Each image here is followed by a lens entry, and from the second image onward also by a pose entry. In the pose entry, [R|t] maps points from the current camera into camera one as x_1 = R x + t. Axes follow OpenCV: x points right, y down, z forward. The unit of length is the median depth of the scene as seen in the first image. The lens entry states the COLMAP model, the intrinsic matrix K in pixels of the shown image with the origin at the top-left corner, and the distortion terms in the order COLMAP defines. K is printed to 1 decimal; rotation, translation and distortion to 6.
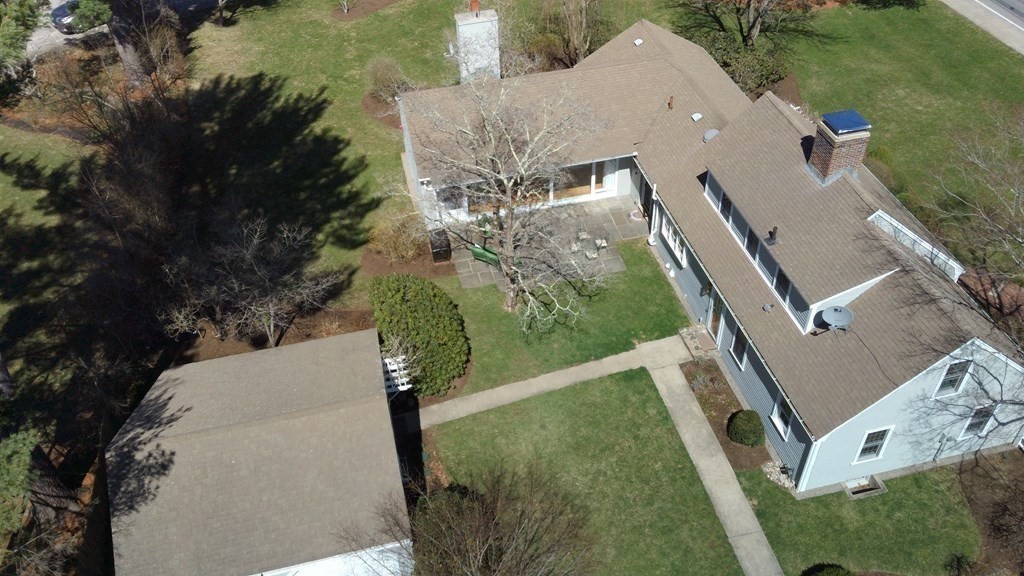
lens RADIAL K [[833.1, 0, 512.0], [0, 833.1, 288.0], [0, 0, 1]] dist [0.027629, -0.016602]
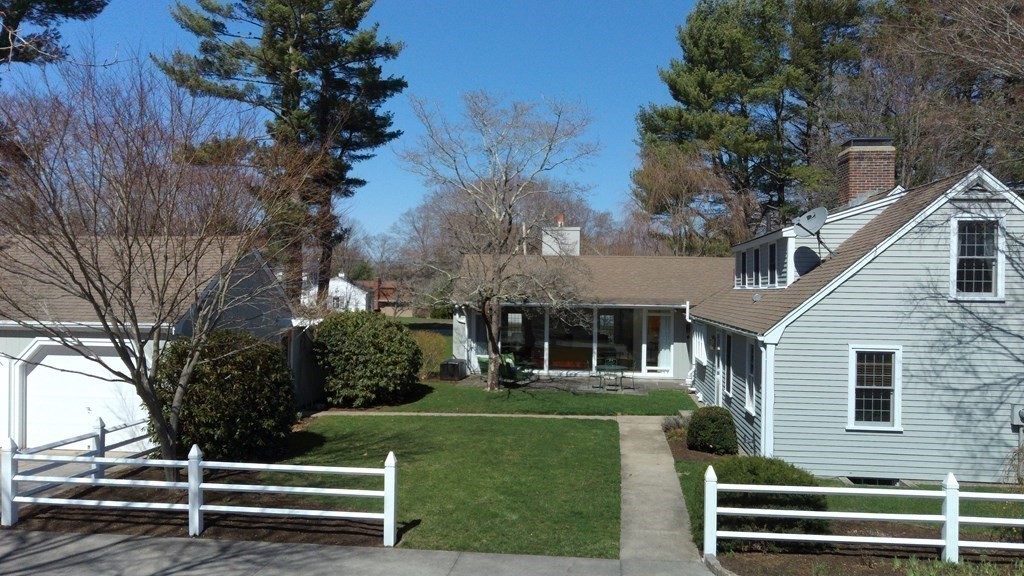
lens RADIAL K [[818.5, 0, 513.8], [0, 818.5, 304.2], [0, 0, 1]] dist [0.031340, -0.010755]
pose [[0.937463, 0.044089, -0.345283, 0.367221], [-0.262548, 0.740847, -0.618235, 0.564587], [0.228545, 0.670225, 0.706092, 0.433139]]
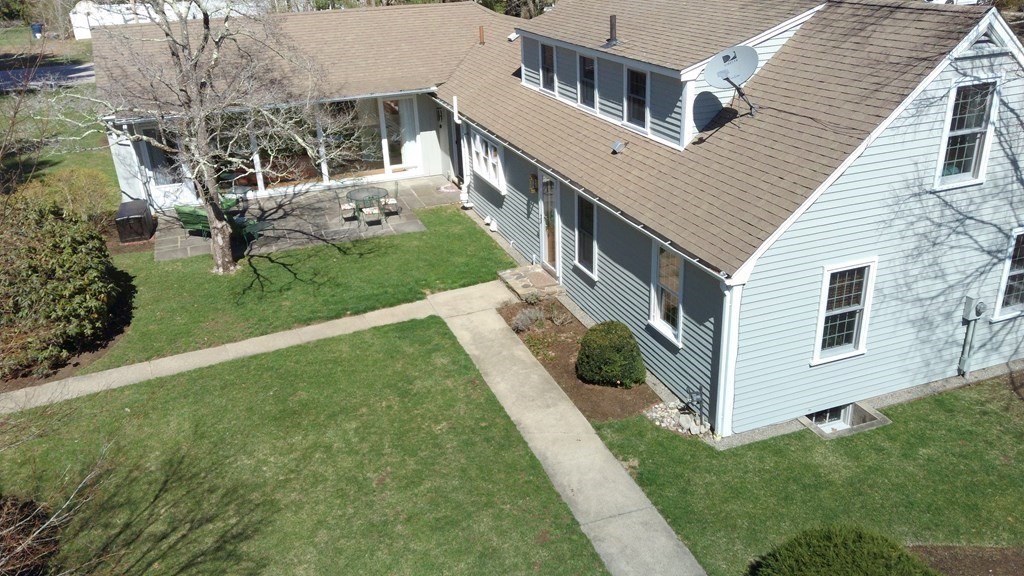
lens RADIAL K [[818.5, 0, 513.8], [0, 818.5, 304.2], [0, 0, 1]] dist [0.031340, -0.010755]
pose [[0.993213, -0.059950, 0.099666, 0.176140], [0.088281, 0.946485, -0.310440, 0.301737], [-0.075721, 0.317132, 0.945354, 0.519160]]
